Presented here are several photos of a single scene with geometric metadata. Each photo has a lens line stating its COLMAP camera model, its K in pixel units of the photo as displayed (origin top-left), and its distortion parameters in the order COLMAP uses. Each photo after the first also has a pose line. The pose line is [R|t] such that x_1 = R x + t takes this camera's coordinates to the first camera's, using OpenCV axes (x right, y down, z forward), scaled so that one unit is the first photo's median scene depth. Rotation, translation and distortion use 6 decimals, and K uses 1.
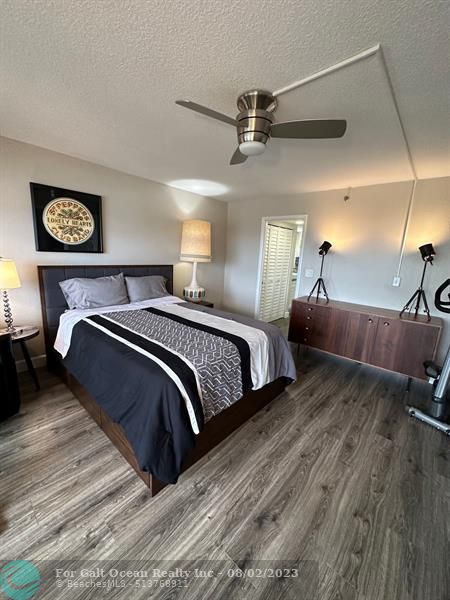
lens RADIAL K [[240.6, 0, 225.0], [0, 240.6, 300.0], [0, 0, 1]] dist [-0.002854, 0.000655]
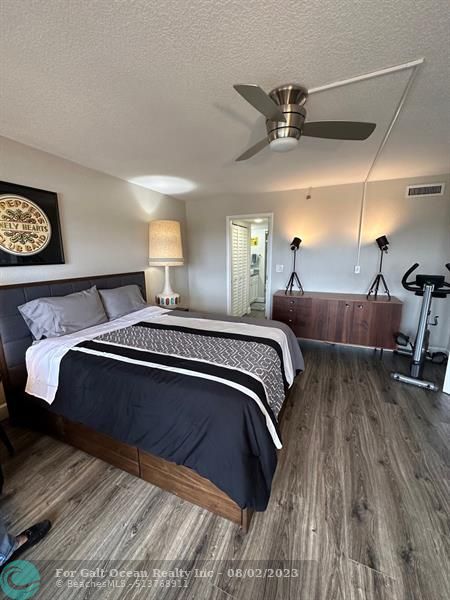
lens RADIAL K [[240.6, 0, 225.0], [0, 240.6, 300.0], [0, 0, 1]] dist [-0.002854, 0.000655]
pose [[0.950002, -0.117682, 0.289219, -0.295178], [0.117328, 0.992919, 0.018623, -0.031979], [-0.289362, 0.016242, 0.957082, 0.091355]]
